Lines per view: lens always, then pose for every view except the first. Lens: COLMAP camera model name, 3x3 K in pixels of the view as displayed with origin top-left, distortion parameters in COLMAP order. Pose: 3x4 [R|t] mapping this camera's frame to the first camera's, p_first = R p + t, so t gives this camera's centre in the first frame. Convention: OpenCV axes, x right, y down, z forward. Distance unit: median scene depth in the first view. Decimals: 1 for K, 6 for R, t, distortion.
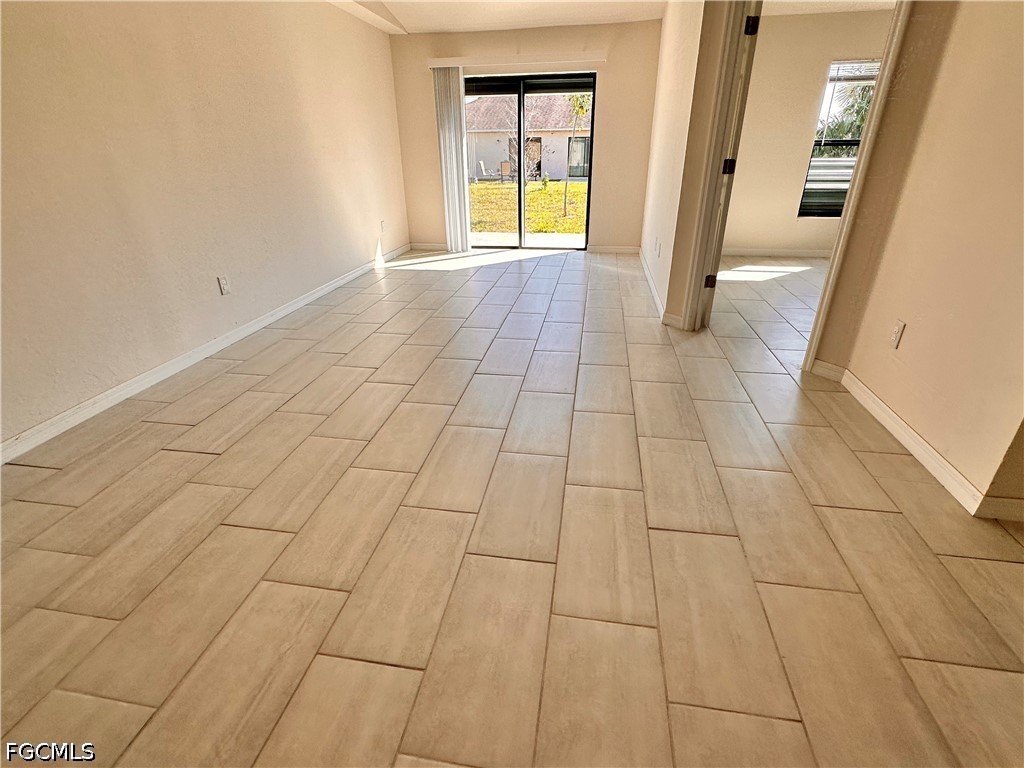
lens RADIAL K [[492.7, 0, 512.0], [0, 492.7, 384.0], [0, 0, 1]] dist [-0.000966, 0.000259]
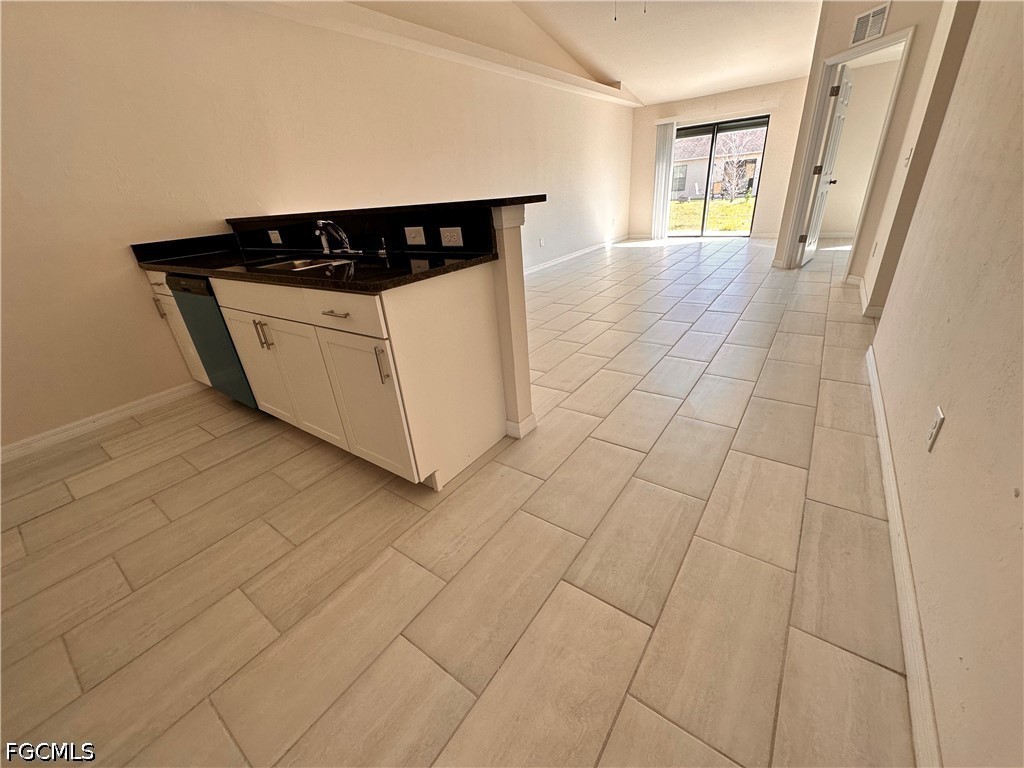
lens RADIAL K [[411.8, 0, 512.0], [0, 411.8, 384.0], [0, 0, 1]] dist [-0.001851, 0.000086]
pose [[0.897102, 0.135099, -0.420662, 0.096992], [-0.128835, 0.990715, 0.043423, 0.214419], [0.422623, 0.015241, 0.906177, -0.427323]]
